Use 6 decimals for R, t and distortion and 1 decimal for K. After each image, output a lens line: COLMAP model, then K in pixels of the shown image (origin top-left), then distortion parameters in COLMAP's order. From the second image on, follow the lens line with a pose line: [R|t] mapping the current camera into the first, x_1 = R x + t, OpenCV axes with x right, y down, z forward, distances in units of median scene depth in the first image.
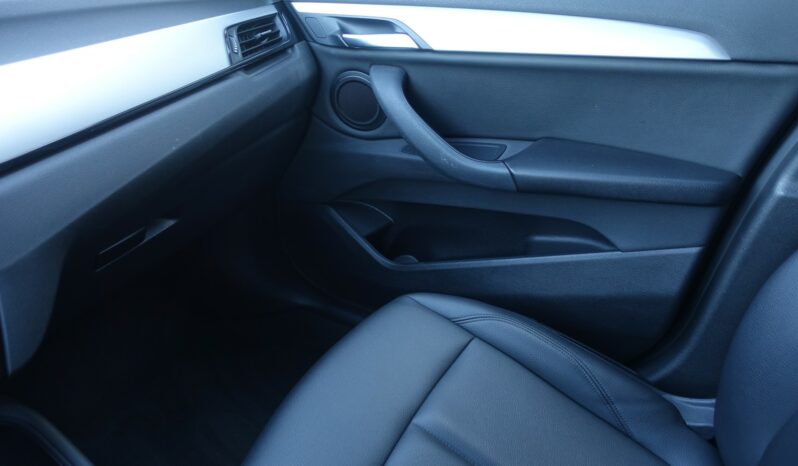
lens RADIAL K [[546.4, 0, 399.0], [0, 546.4, 233.0], [0, 0, 1]] dist [-0.006345, -0.000849]
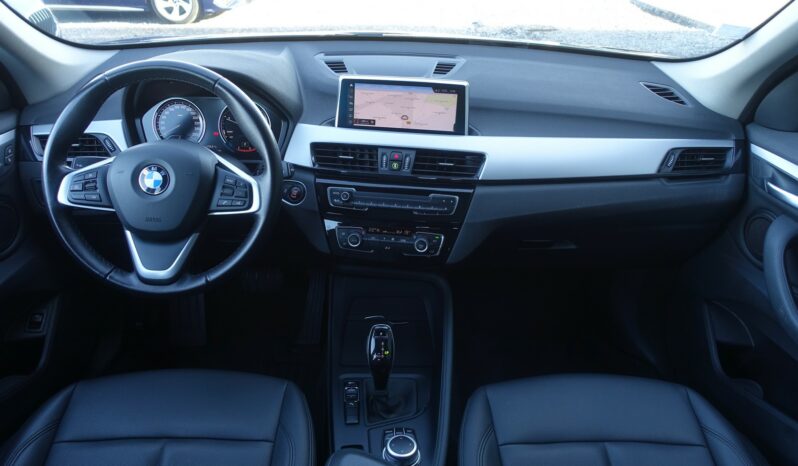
lens RADIAL K [[546.4, 0, 399.0], [0, 546.4, 233.0], [0, 0, 1]] dist [-0.006345, -0.000849]
pose [[0.497450, 0.445116, -0.744590, 0.457479], [-0.484165, 0.854661, 0.187453, -0.100319], [0.719811, 0.267256, 0.640661, -0.346545]]
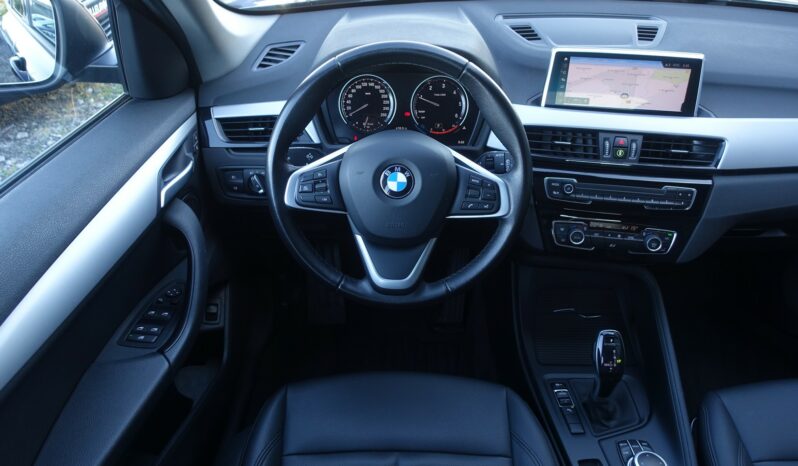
lens RADIAL K [[546.3, 0, 399.0], [0, 546.3, 233.0], [0, 0, 1]] dist [-0.000171, -0.000428]
pose [[0.467930, 0.526301, -0.709964, 0.115842], [-0.476241, 0.826885, 0.299090, 0.025761], [0.744470, 0.198161, 0.637571, -0.615094]]
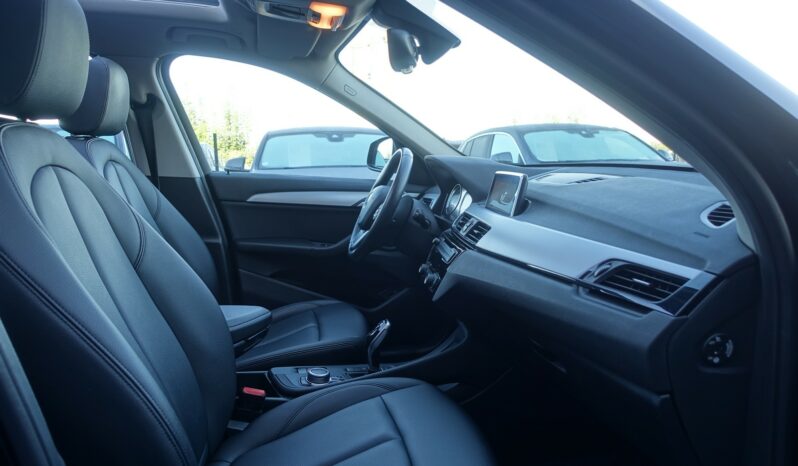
lens RADIAL K [[548.8, 0, 396.3], [0, 548.8, 206.7], [0, 0, 1]] dist [-0.003801, -0.000487]
pose [[-0.771508, 0.063576, -0.633035, 0.656498], [-0.331579, 0.809001, 0.485358, -0.790670], [0.542983, 0.584359, -0.603070, 1.275861]]
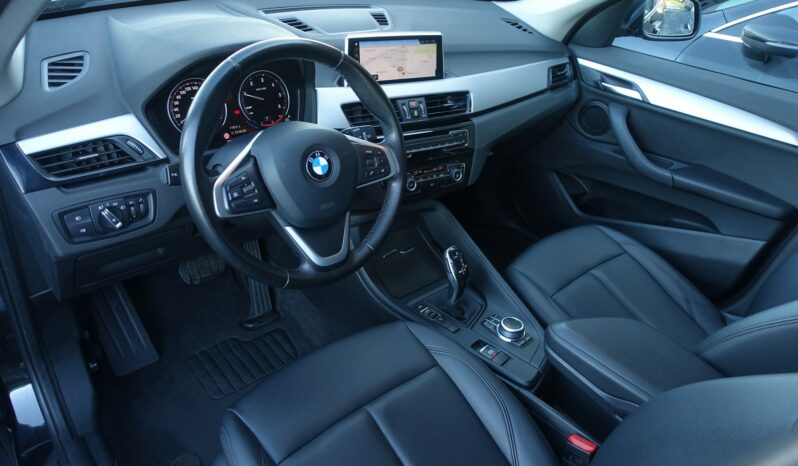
lens RADIAL K [[546.3, 0, 399.0], [0, 546.3, 233.0], [0, 0, 1]] dist [-0.000171, -0.000428]
pose [[0.929225, 0.298870, -0.217297, -0.195631], [-0.297168, 0.953933, 0.041260, 0.264838], [0.219618, 0.026234, 0.975233, -0.993219]]
